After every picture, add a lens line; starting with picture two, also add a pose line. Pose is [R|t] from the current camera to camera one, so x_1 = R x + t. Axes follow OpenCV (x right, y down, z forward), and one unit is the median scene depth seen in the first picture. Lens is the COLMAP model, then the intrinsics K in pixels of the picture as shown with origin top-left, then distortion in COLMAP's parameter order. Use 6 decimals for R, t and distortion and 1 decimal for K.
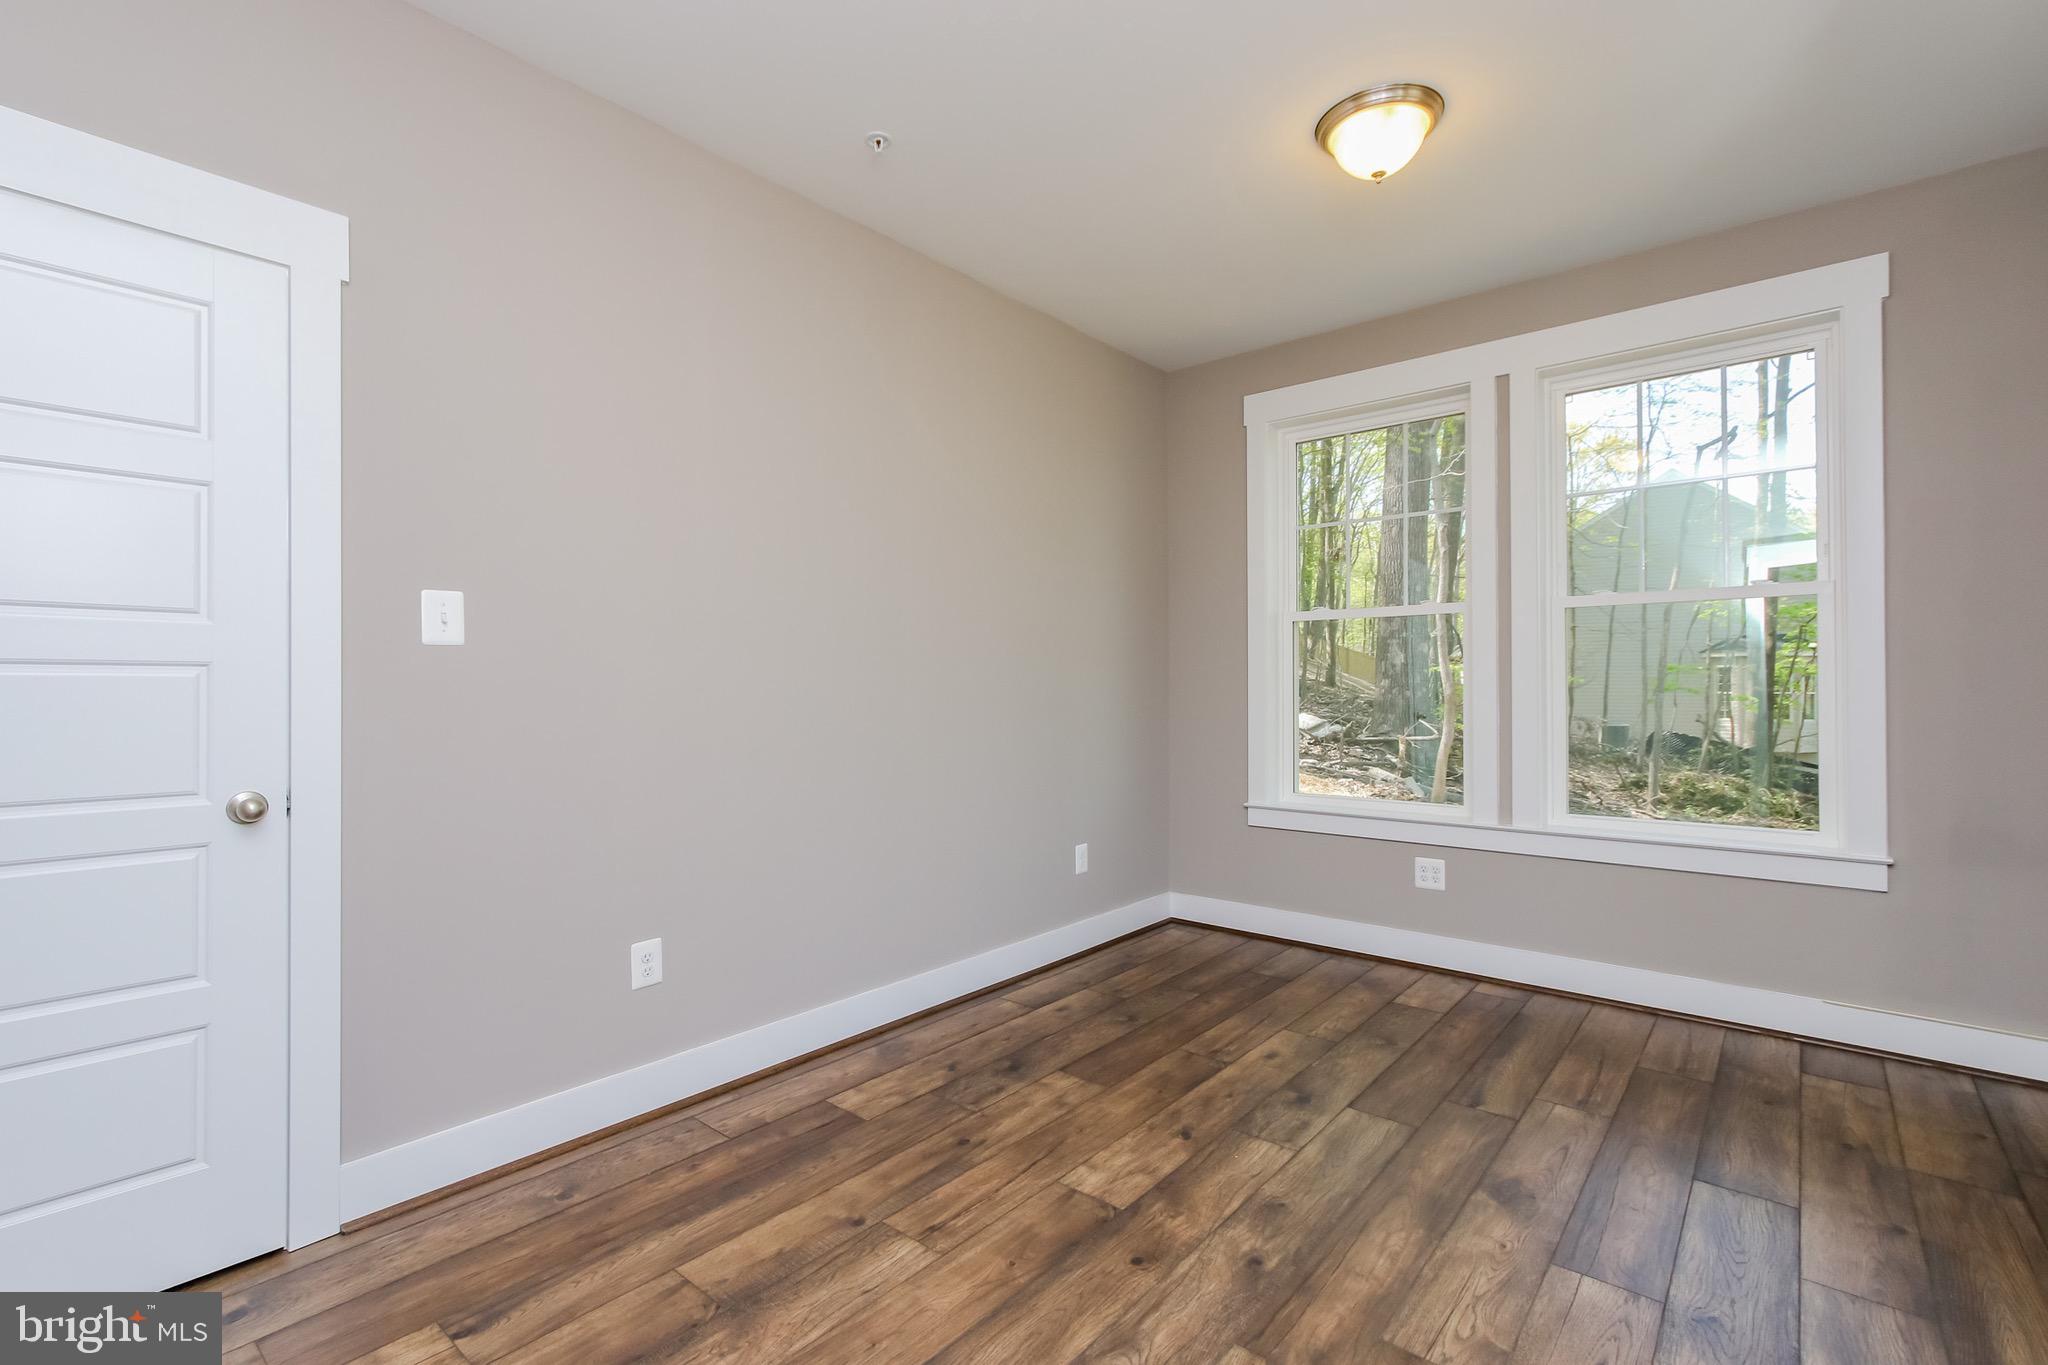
lens RADIAL K [[937.4, 0, 1023.0], [0, 937.4, 684.9], [0, 0, 1]] dist [0.010112, -0.001302]
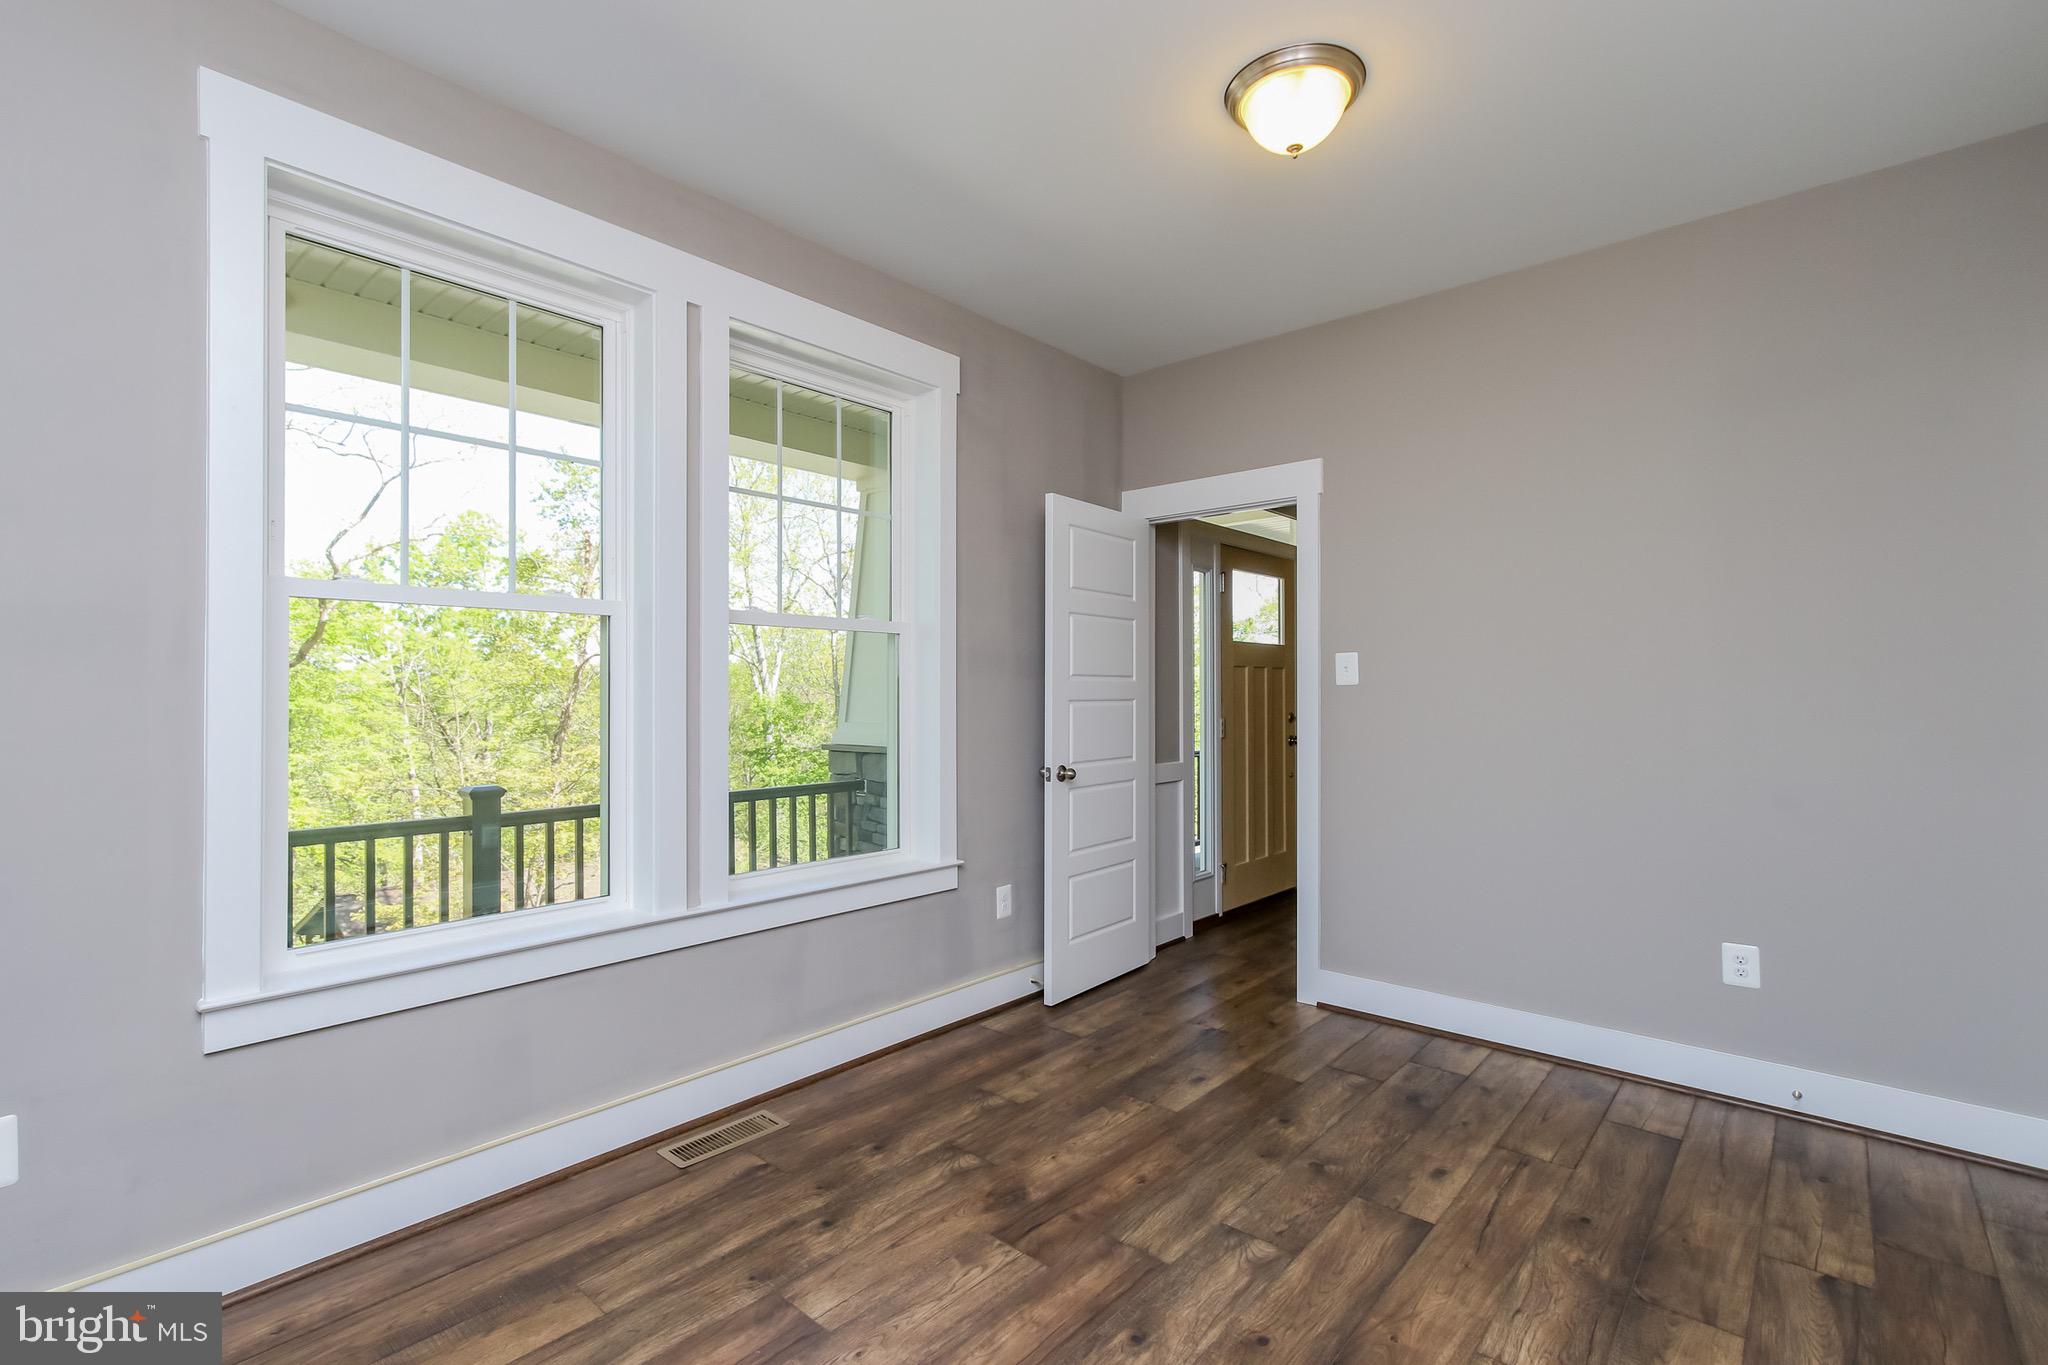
lens RADIAL K [[937.4, 0, 1025.3], [0, 937.4, 685.5], [0, 0, 1]] dist [0.010112, -0.001302]
pose [[-0.999781, 0.001754, 0.020842, 0.364791], [0.001401, 0.999856, -0.016940, -0.033255], [-0.020869, -0.016907, -0.999639, 2.113544]]
